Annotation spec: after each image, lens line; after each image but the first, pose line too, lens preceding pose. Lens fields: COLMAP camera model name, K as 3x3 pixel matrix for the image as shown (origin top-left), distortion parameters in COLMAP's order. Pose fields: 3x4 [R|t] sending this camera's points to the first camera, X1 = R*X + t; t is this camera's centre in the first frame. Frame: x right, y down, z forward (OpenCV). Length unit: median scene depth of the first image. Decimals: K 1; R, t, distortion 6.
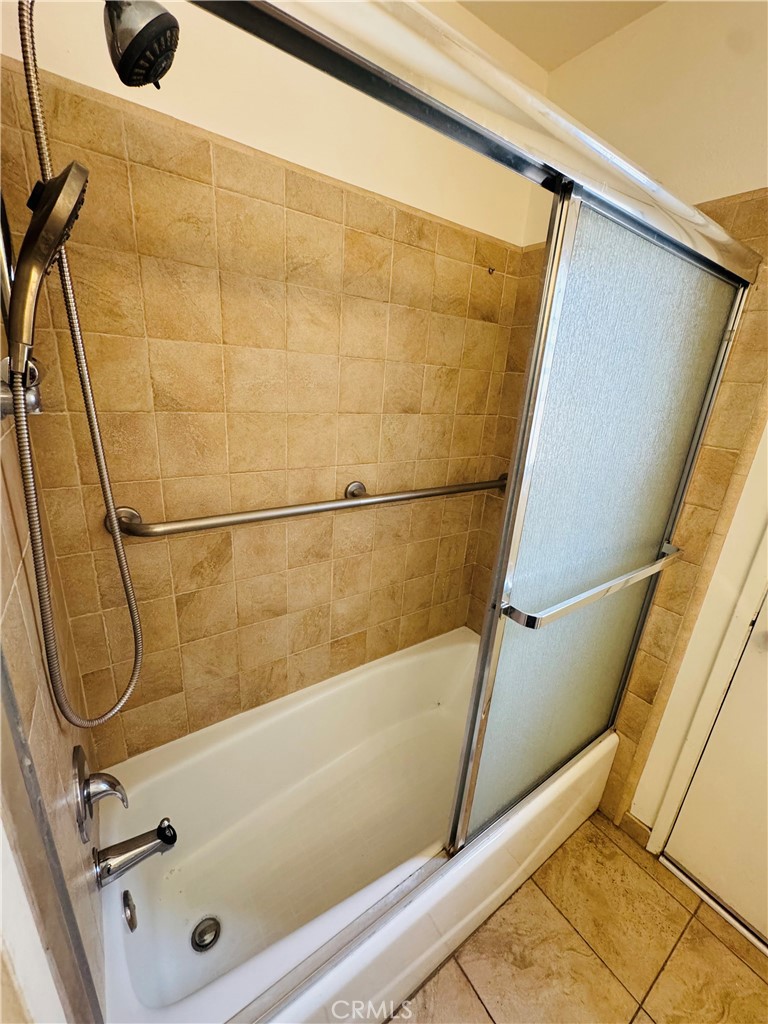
lens RADIAL K [[407.5, 0, 383.9], [0, 407.5, 512.1], [0, 0, 1]] dist [-0.002388, -0.000004]
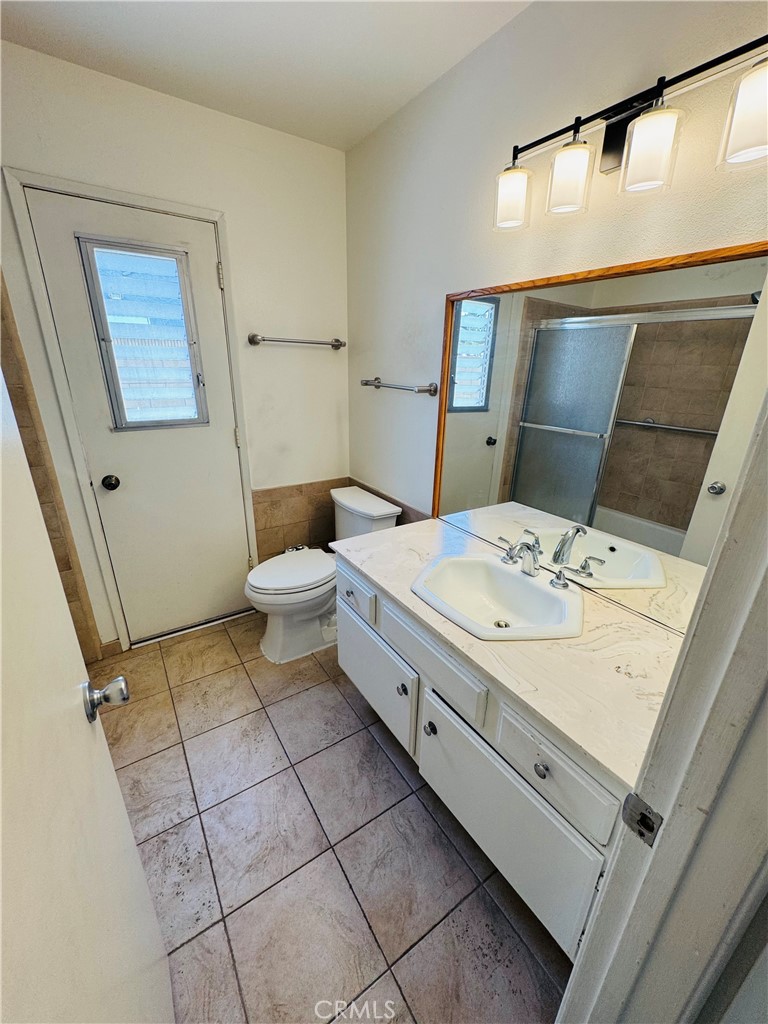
lens RADIAL K [[407.5, 0, 385.0], [0, 407.5, 513.8], [0, 0, 1]] dist [-0.002388, -0.000004]
pose [[0.019772, -0.409064, 0.912291, -0.585851], [0.292934, 0.874796, 0.385903, 0.071072], [-0.955928, 0.259612, 0.137125, -0.330075]]
